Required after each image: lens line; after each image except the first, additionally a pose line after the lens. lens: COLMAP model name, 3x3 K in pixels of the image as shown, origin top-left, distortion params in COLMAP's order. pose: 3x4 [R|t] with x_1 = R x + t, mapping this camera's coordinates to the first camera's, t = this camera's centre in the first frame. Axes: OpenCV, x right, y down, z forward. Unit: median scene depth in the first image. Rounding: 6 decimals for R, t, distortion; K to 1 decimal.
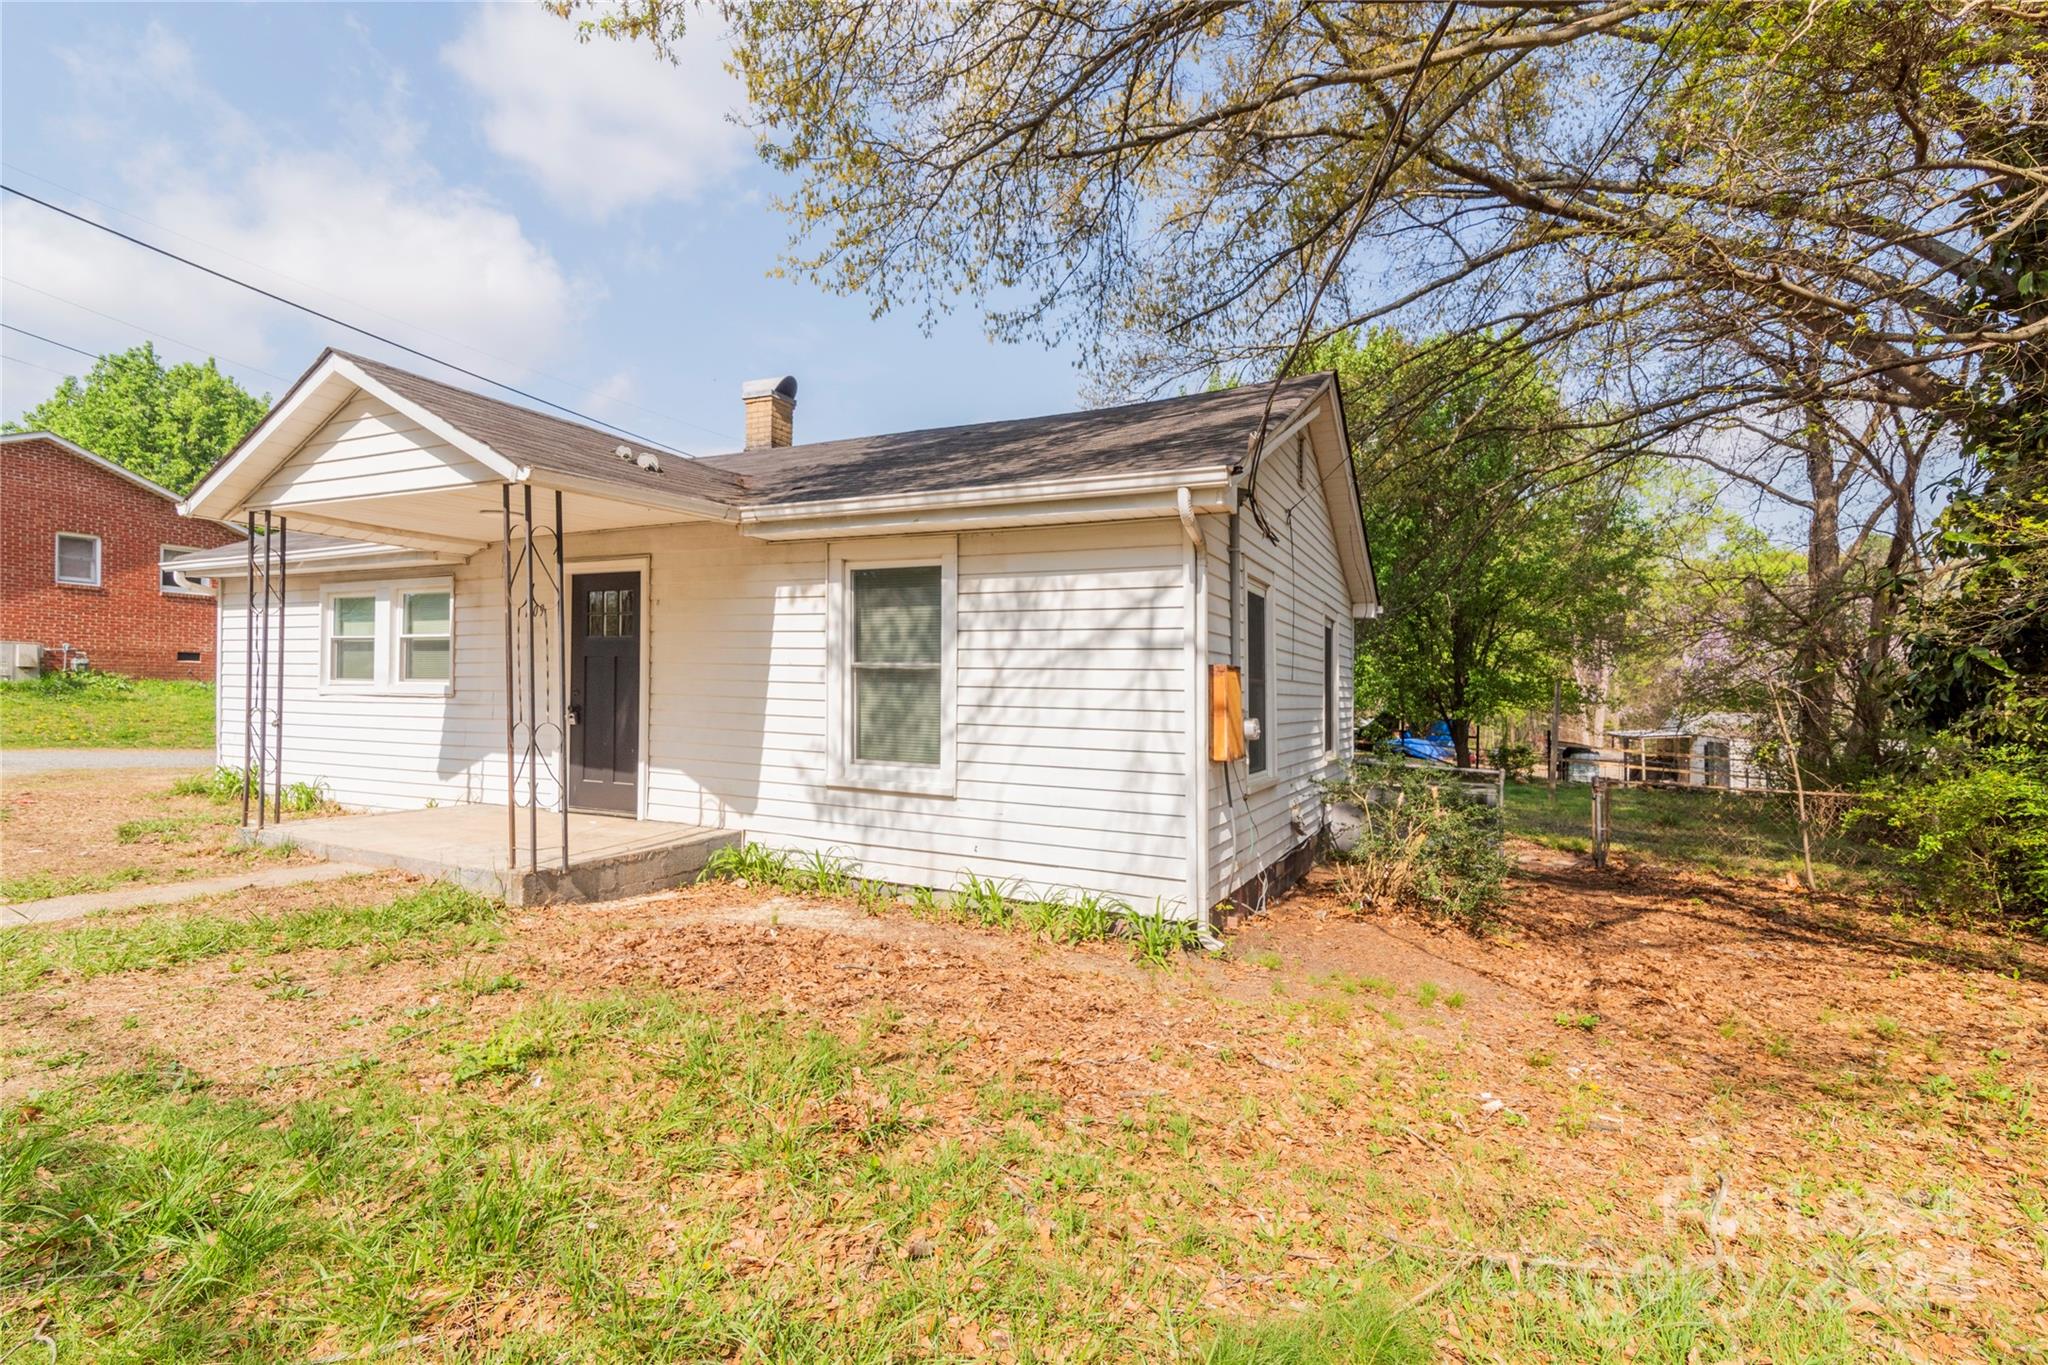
lens RADIAL K [[970.8, 0, 1024.0], [0, 970.8, 682.5], [0, 0, 1]] dist [0.025903, 0.000043]
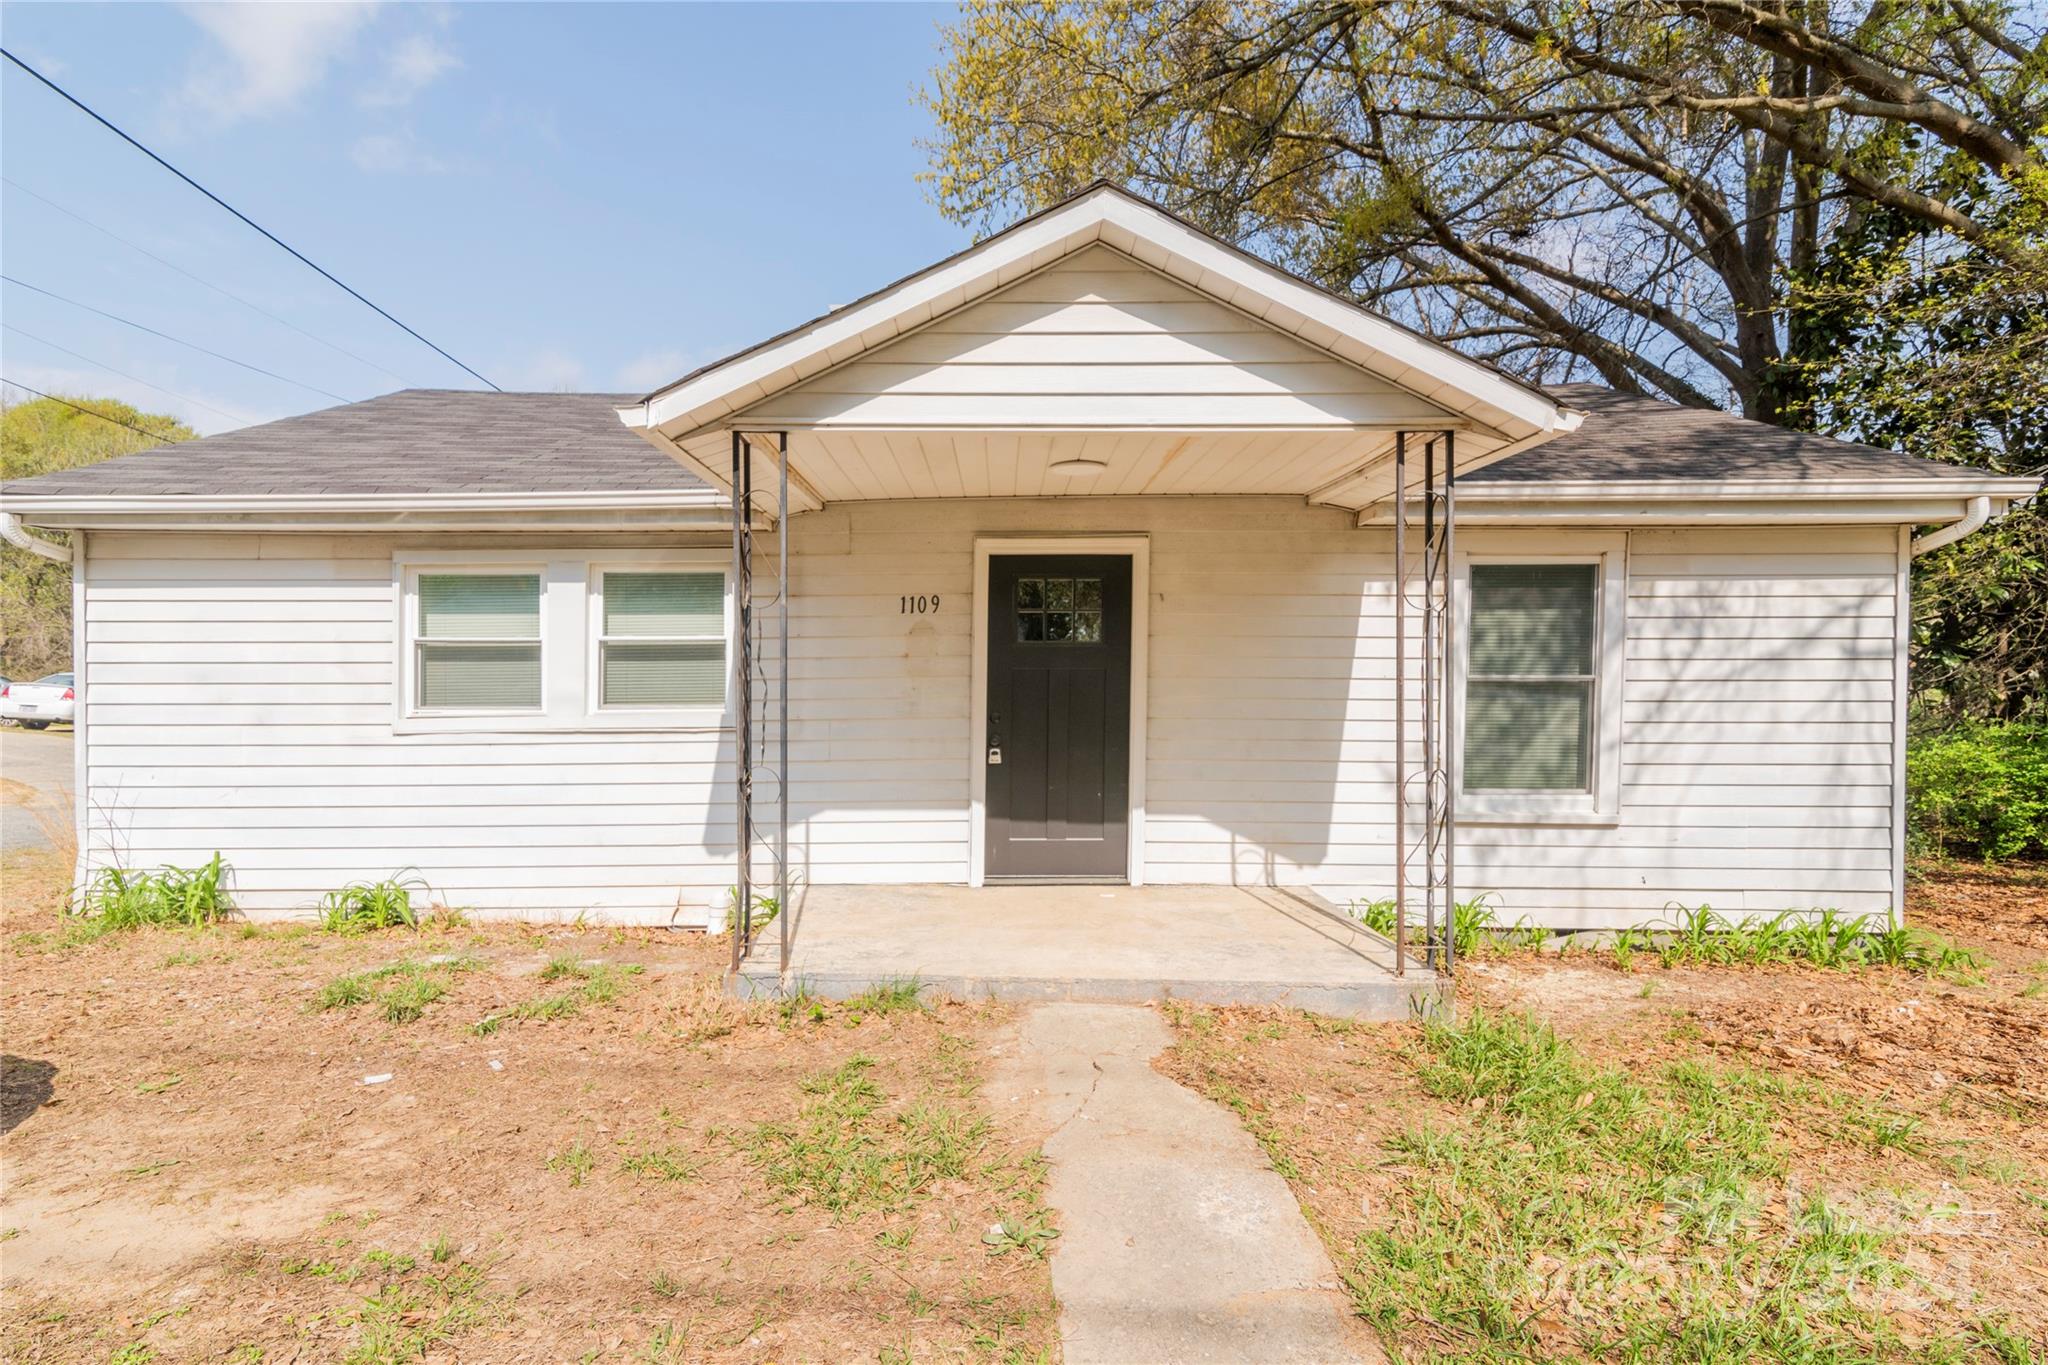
lens RADIAL K [[970.8, 0, 1024.0], [0, 970.8, 682.5], [0, 0, 1]] dist [0.025903, 0.000043]
pose [[0.894955, -0.018188, 0.445786, -0.953355], [0.014305, 0.999825, 0.012075, -0.031151], [-0.445927, -0.004430, 0.895058, 0.436016]]
